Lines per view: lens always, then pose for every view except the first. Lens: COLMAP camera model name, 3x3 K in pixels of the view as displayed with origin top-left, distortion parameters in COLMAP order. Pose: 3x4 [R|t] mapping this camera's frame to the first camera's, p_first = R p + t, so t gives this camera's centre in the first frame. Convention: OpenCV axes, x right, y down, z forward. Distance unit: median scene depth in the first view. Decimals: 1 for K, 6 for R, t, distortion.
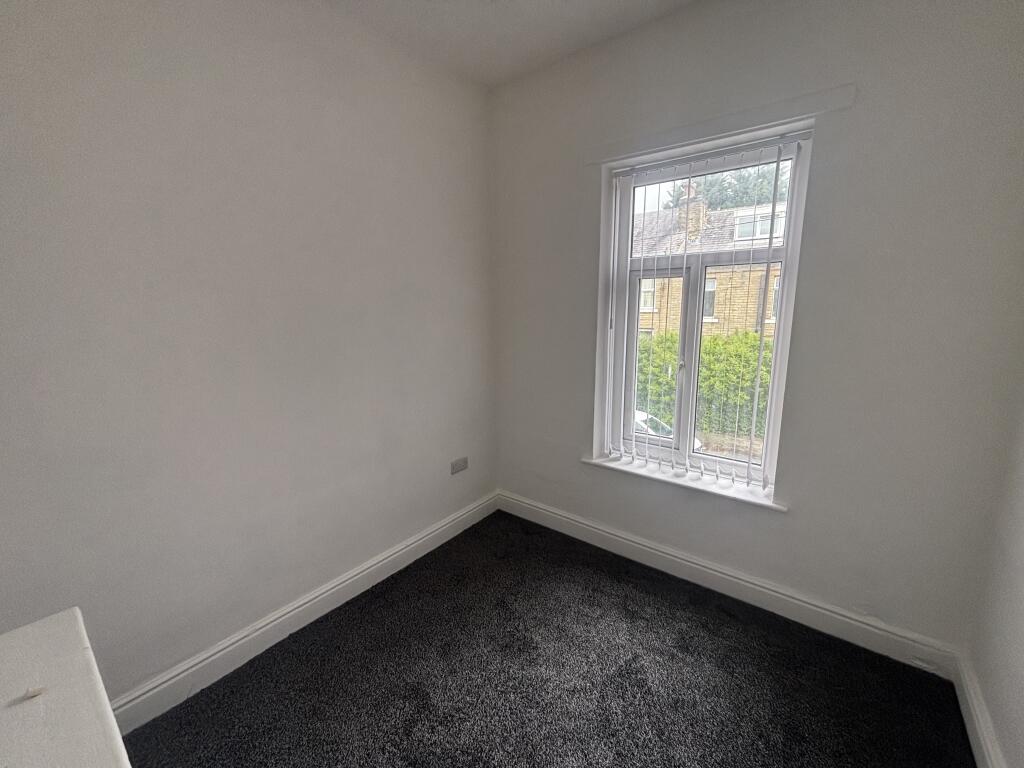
lens RADIAL K [[420.1, 0, 509.4], [0, 420.1, 386.0], [0, 0, 1]] dist [0.009154, -0.001280]
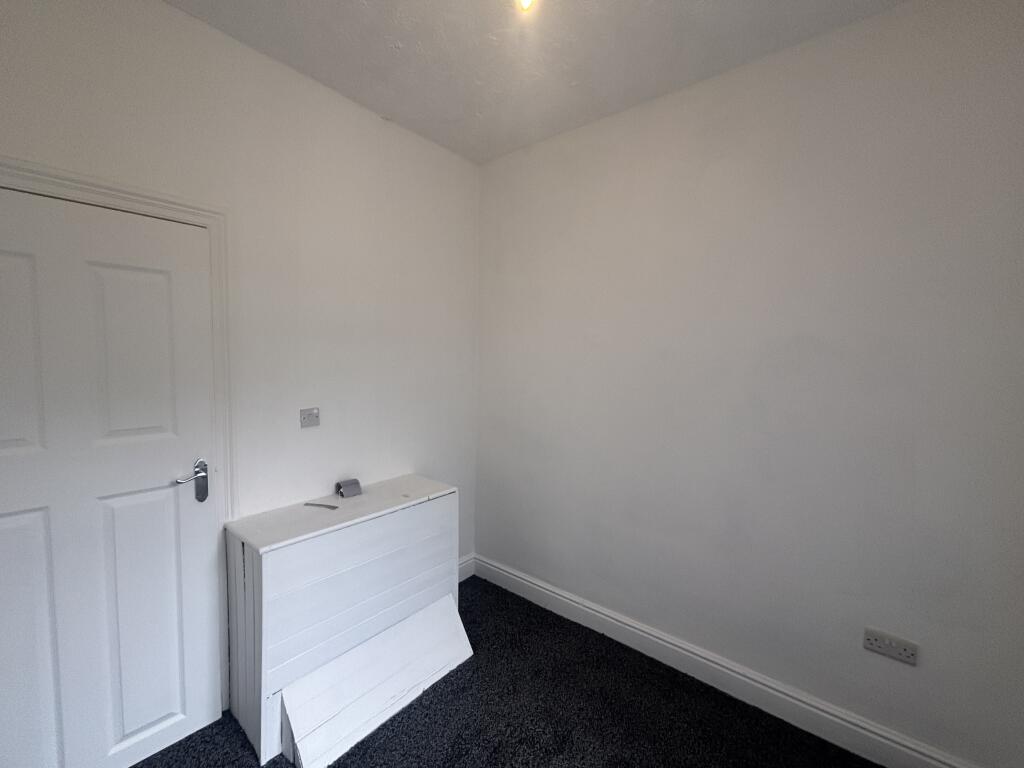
lens RADIAL K [[420.1, 0, 517.3], [0, 420.1, 374.3], [0, 0, 1]] dist [0.009154, -0.001280]
pose [[-0.003117, 0.059424, -0.998228, 0.599735], [-0.205133, 0.976966, 0.058799, -0.144516], [0.978729, 0.204953, 0.009144, 0.564693]]
